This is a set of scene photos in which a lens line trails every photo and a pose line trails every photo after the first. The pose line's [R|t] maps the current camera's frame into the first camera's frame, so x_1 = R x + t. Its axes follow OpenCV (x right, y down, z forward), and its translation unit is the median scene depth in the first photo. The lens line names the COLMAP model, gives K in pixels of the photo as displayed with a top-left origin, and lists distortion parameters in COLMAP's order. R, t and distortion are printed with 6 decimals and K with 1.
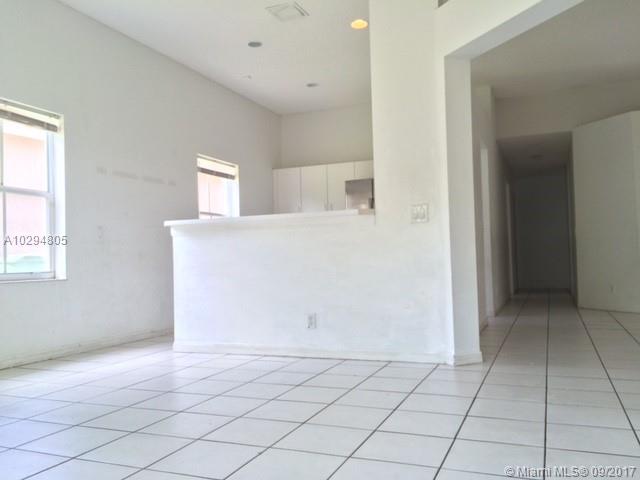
lens RADIAL K [[546.9, 0, 320.0], [0, 546.9, 240.0], [0, 0, 1]] dist [0.079115, -0.111677]
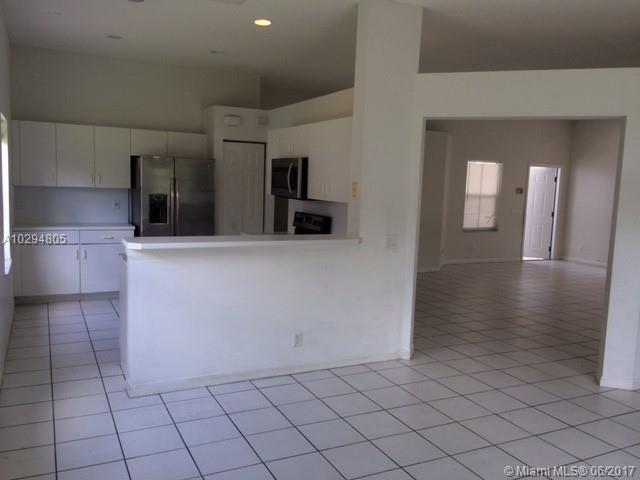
lens RADIAL K [[546.9, 0, 320.0], [0, 546.9, 240.0], [0, 0, 1]] dist [0.079115, -0.111677]
pose [[0.651932, -0.032907, 0.757563, -0.716488], [-0.080114, 0.990477, 0.111968, -0.150810], [-0.754033, -0.133687, 0.643087, 0.285804]]
